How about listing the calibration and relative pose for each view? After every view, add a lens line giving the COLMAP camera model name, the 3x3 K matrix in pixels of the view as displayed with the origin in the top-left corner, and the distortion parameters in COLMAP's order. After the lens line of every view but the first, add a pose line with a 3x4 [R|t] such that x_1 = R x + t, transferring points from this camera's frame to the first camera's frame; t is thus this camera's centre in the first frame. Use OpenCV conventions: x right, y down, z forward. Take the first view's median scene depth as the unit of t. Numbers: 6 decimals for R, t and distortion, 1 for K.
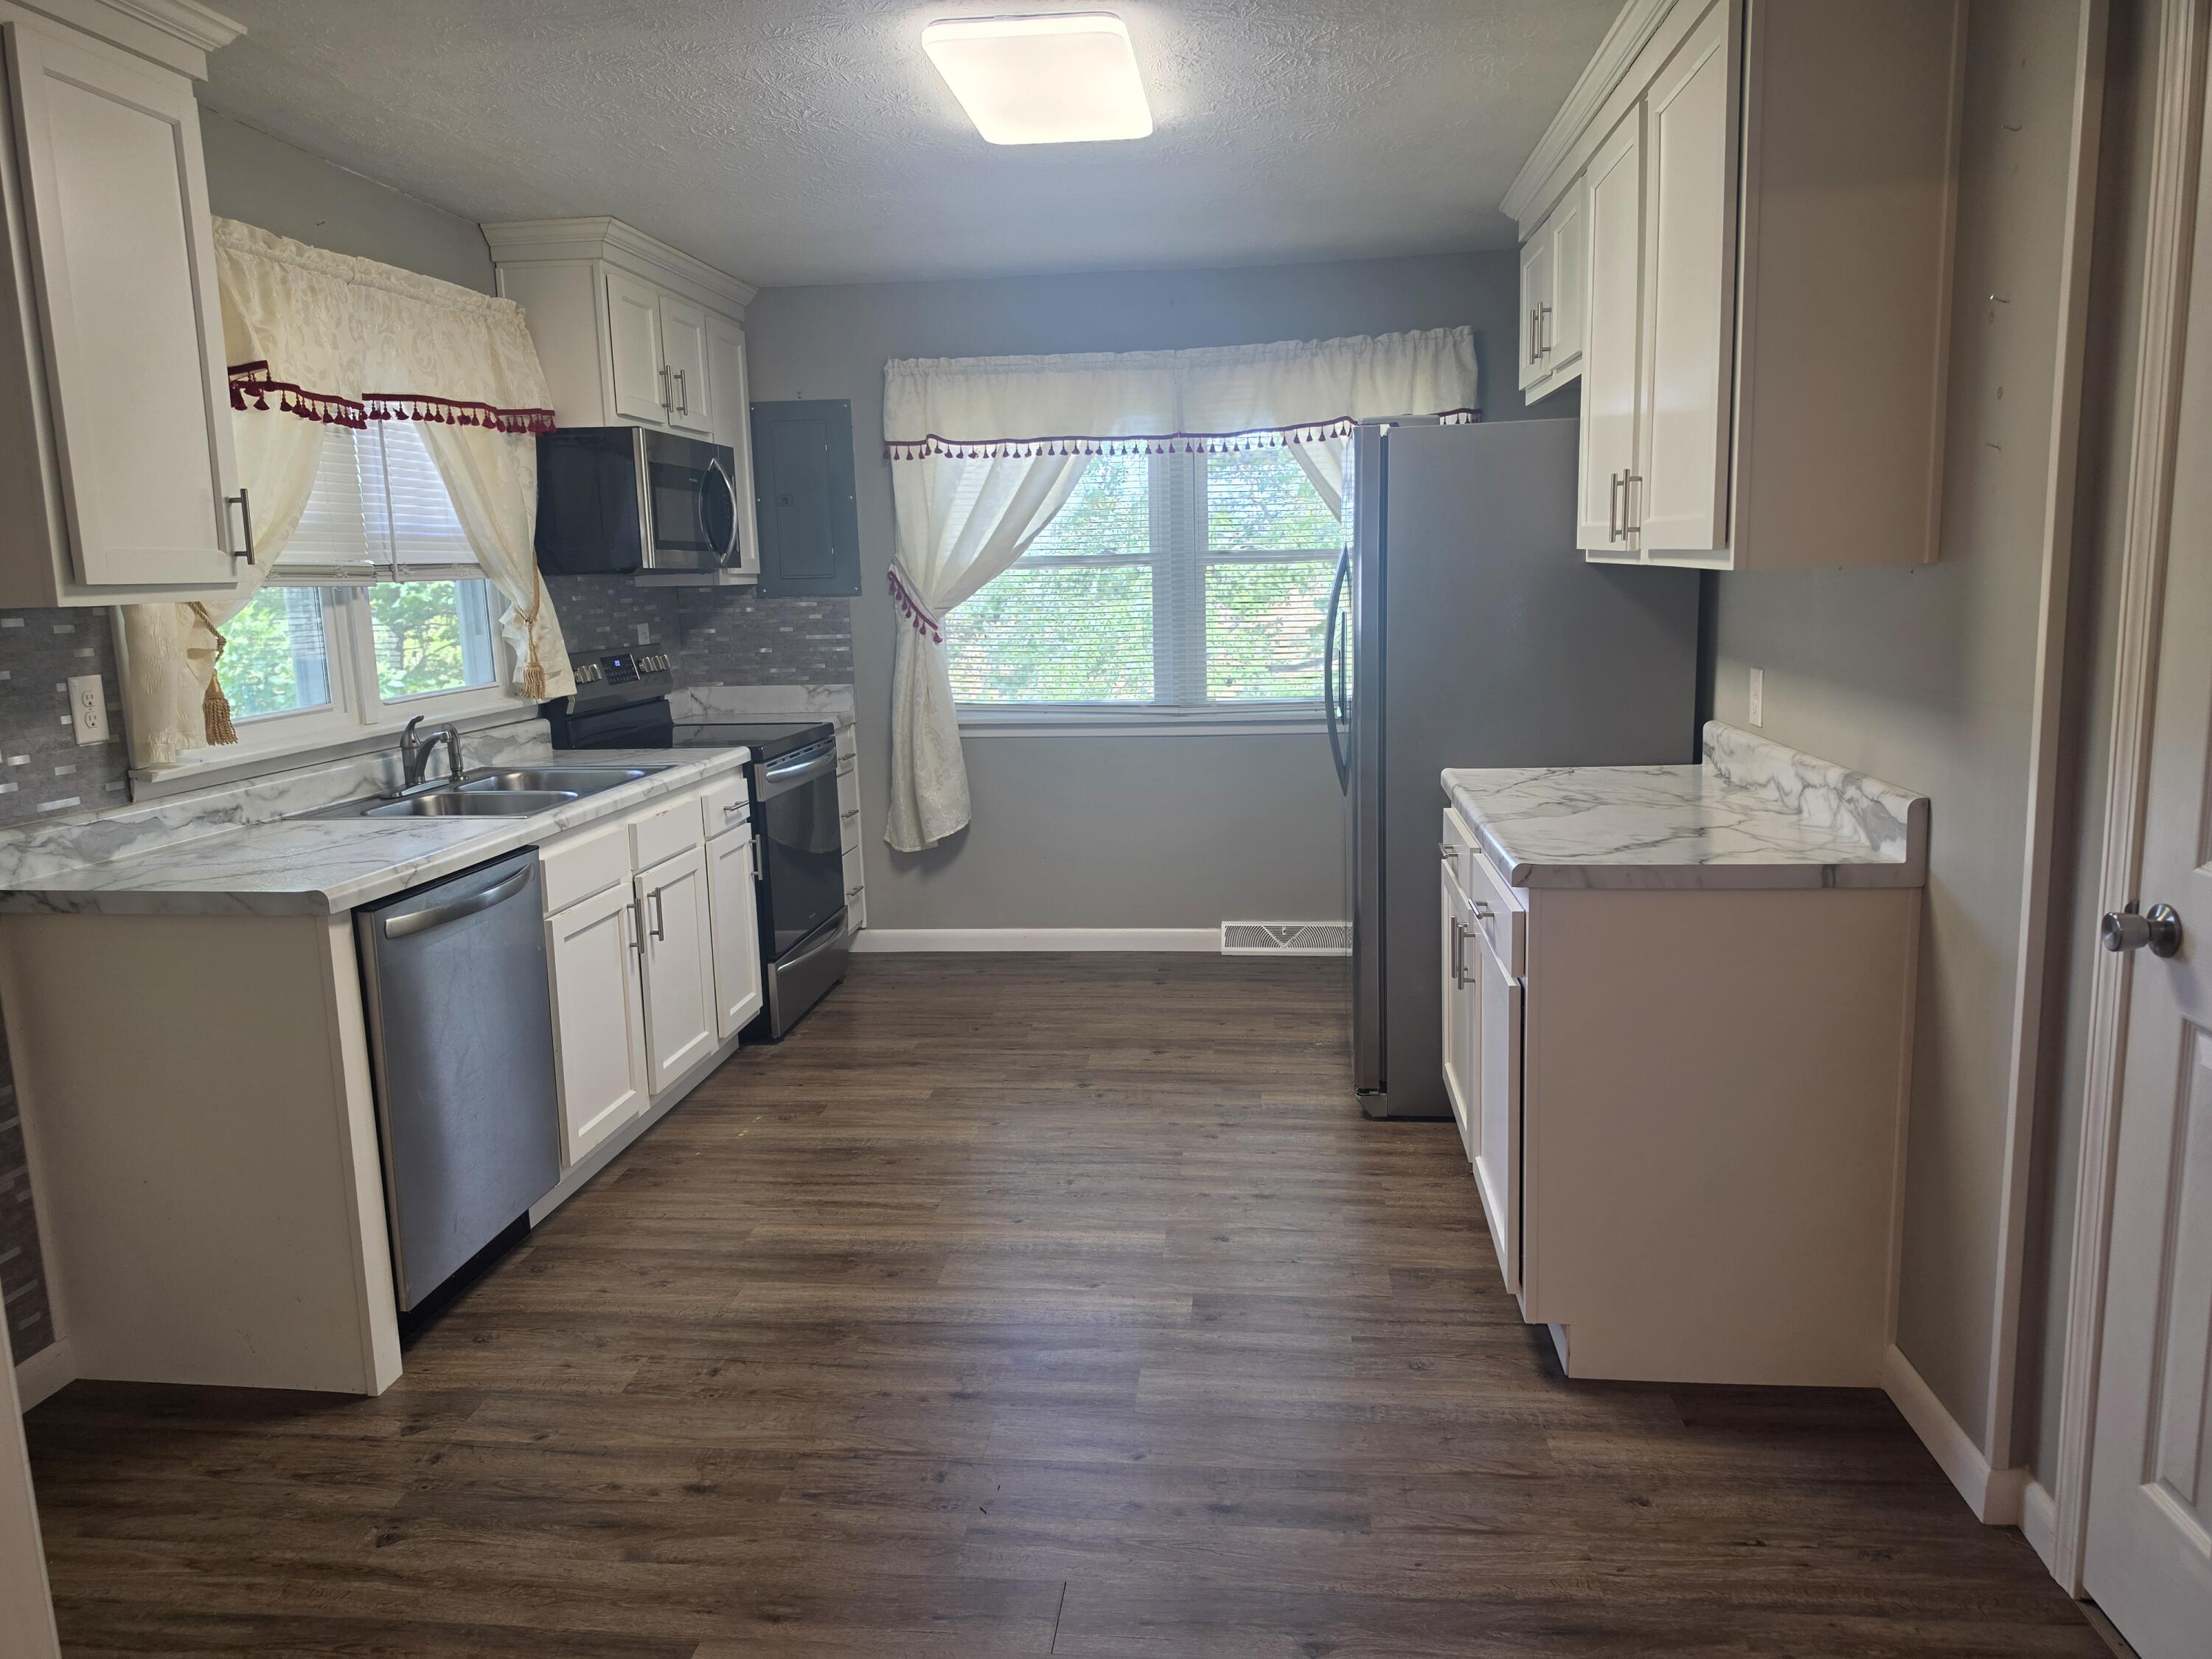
lens RADIAL K [[1509.4, 0, 1102.4], [0, 1509.4, 813.0], [0, 0, 1]] dist [0.102465, -0.143442]
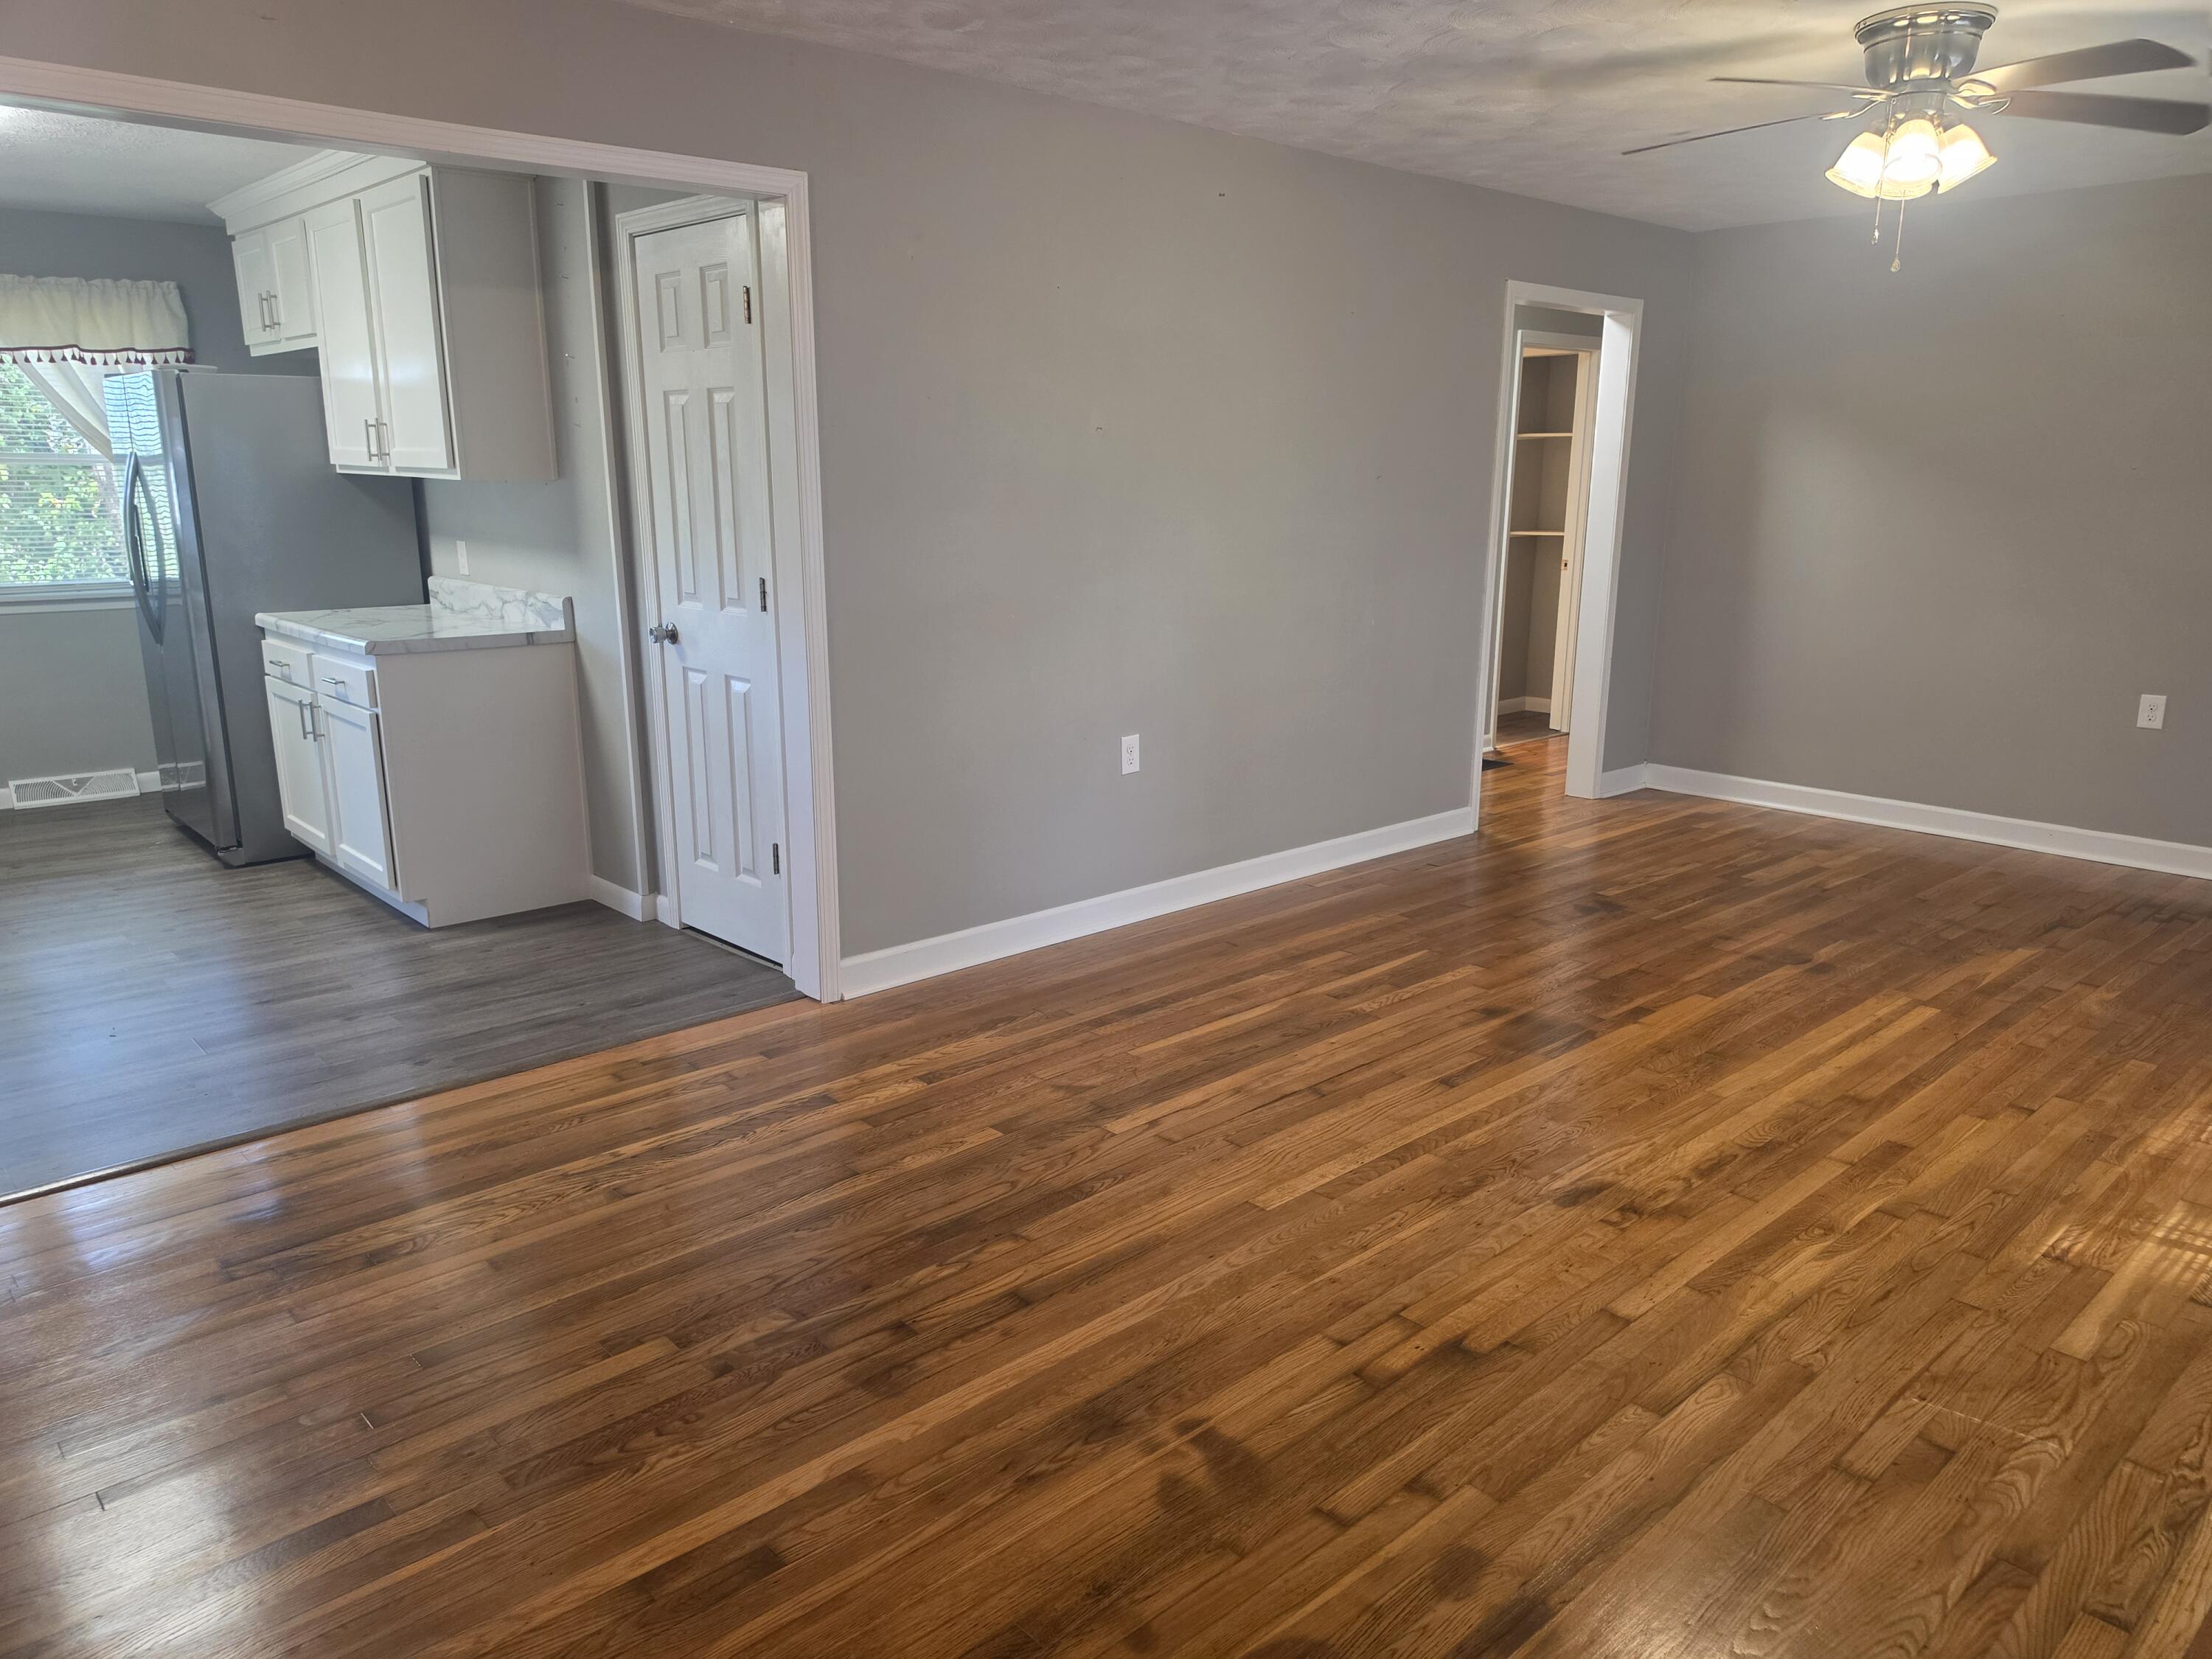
lens RADIAL K [[1516.5, 0, 1082.1], [0, 1516.5, 834.9], [0, 0, 1]] dist [0.066705, -0.073297]
pose [[0.666188, -0.148335, 0.730883, -0.357019], [0.099722, 0.988937, 0.109813, 0.097775], [-0.739087, -0.000271, 0.673610, -0.575726]]
